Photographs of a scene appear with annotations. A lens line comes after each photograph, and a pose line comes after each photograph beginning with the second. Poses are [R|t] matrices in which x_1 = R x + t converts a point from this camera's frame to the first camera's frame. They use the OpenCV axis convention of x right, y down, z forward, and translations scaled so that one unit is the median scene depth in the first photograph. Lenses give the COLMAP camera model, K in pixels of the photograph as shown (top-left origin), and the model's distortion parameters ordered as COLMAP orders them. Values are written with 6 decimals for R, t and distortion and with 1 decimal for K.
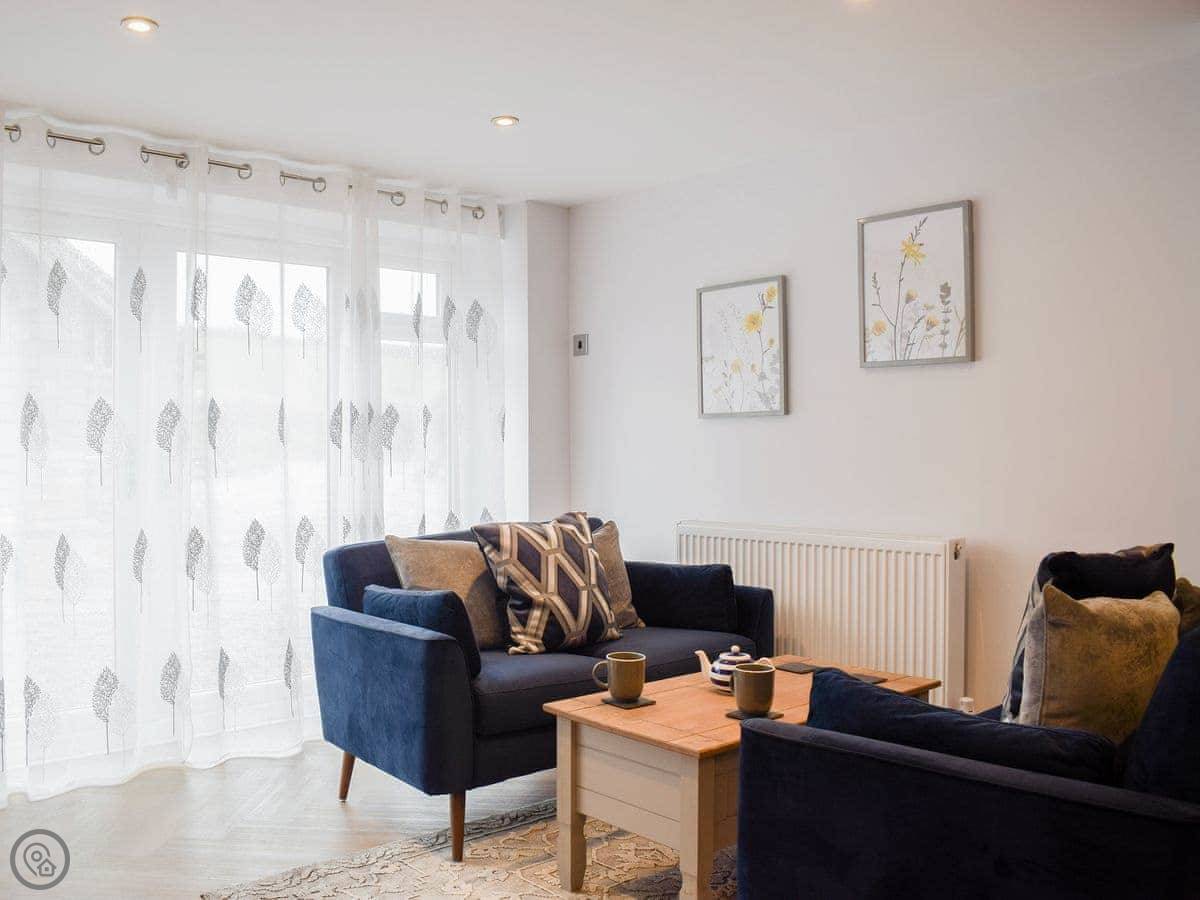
lens RADIAL K [[1052.0, 0, 600.0], [0, 1052.0, 450.0], [0, 0, 1]] dist [-0.087222, 0.003924]
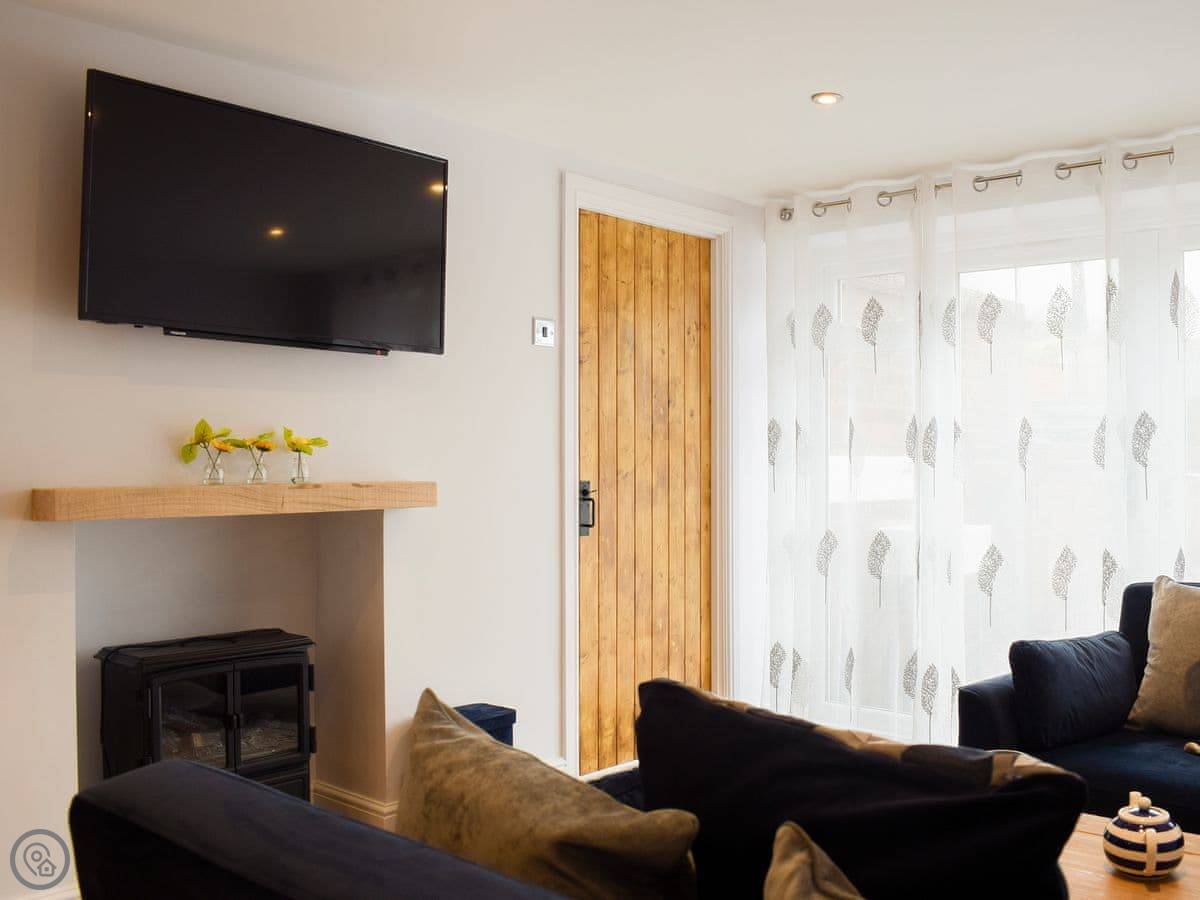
lens RADIAL K [[1077.6, 0, 626.2], [0, 1077.6, 454.6], [0, 0, 1]] dist [-0.075168, -0.000683]
pose [[0.137803, -0.012813, -0.990377, 0.606751], [-0.008503, 0.999864, -0.014119, 0.001838], [0.990423, 0.010366, 0.137675, 0.545034]]
